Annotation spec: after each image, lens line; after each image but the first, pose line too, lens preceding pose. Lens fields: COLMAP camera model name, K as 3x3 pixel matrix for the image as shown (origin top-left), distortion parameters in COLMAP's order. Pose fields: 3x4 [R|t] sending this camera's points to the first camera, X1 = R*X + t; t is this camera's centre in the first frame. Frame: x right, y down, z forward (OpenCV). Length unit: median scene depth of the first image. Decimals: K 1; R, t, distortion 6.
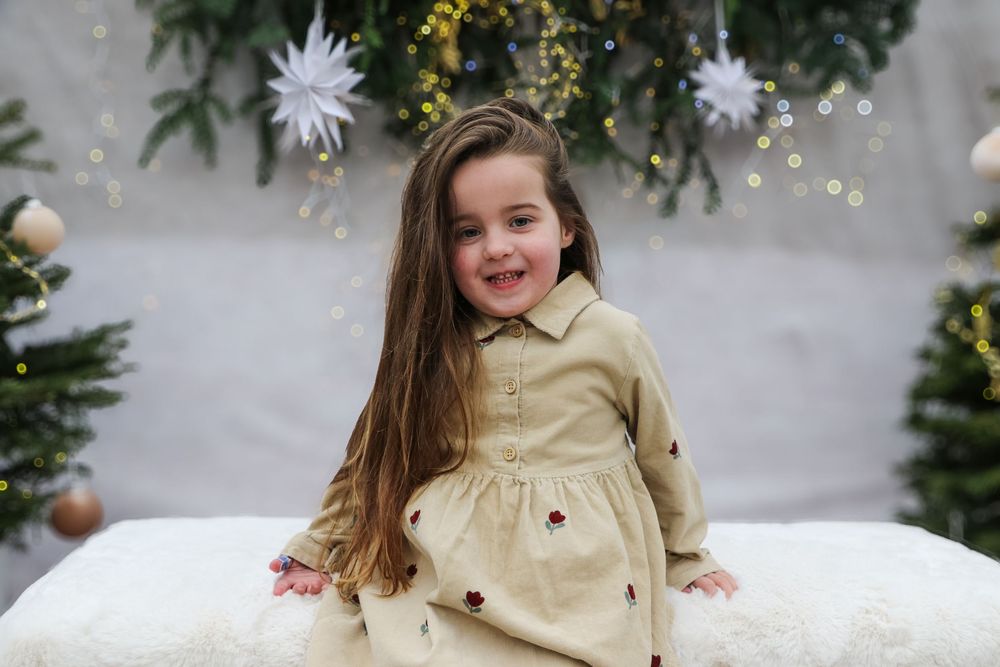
lens RADIAL K [[1106.0, 0, 504.2], [0, 1106.0, 331.9], [0, 0, 1]] dist [-0.017991, 0.000000]
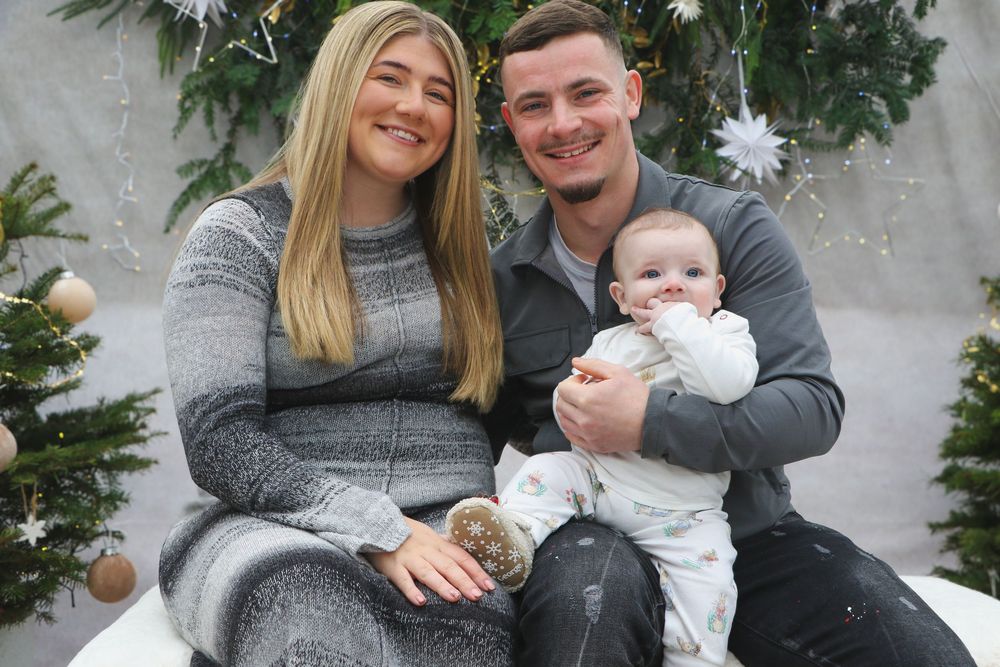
lens RADIAL K [[1251.2, 0, 501.6], [0, 1251.2, 332.2], [0, 0, 1]] dist [0.029824, 0.000000]
pose [[0.999665, -0.017494, -0.019095, -0.003165], [0.016435, 0.998391, -0.054266, 0.006099], [0.020014, 0.053934, 0.998344, -0.126249]]
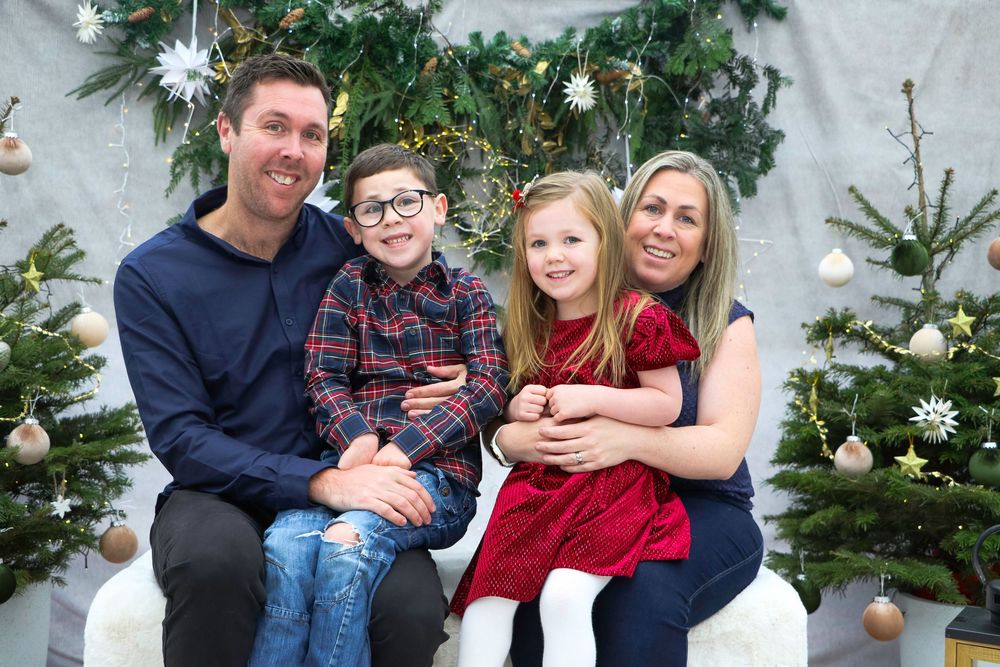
lens RADIAL K [[1311.7, 0, 499.8], [0, 1311.7, 333.6], [0, 0, 1]] dist [0.046511, 0.000000]
pose [[0.999998, -0.000625, 0.001948, 0.050605], [0.000739, 0.998256, -0.059024, 0.004075], [-0.001908, 0.059025, 0.998255, -0.461378]]
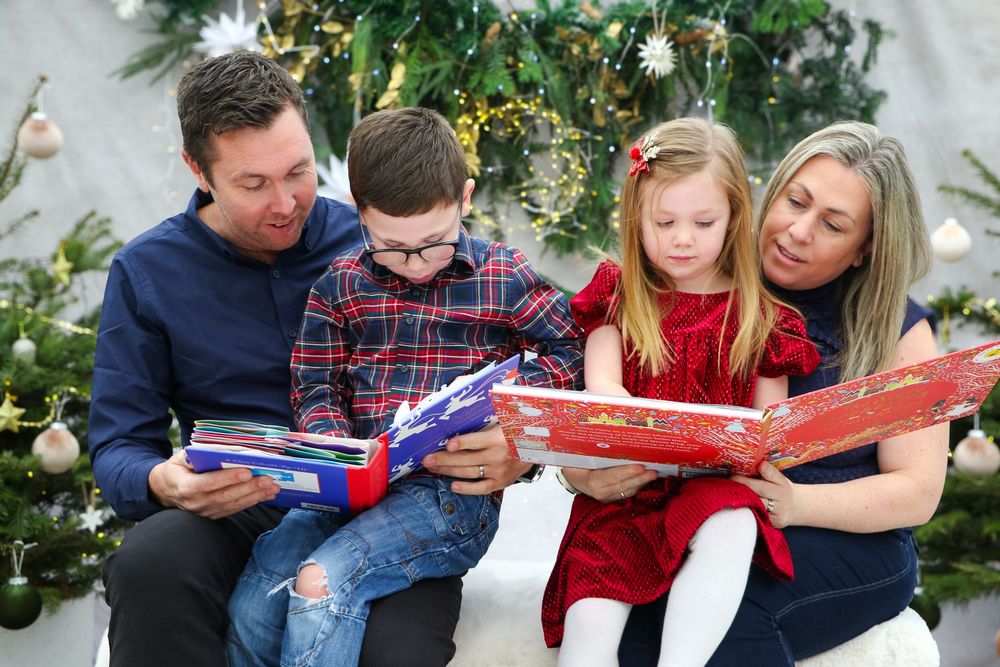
lens RADIAL K [[1248.1, 0, 496.3], [0, 1248.1, 331.3], [0, 0, 1]] dist [0.024705, 0.000000]
pose [[0.997526, -0.017299, -0.068131, 0.061616], [0.013600, 0.998427, -0.054388, -0.004613], [0.068965, 0.053327, 0.996193, -0.276734]]
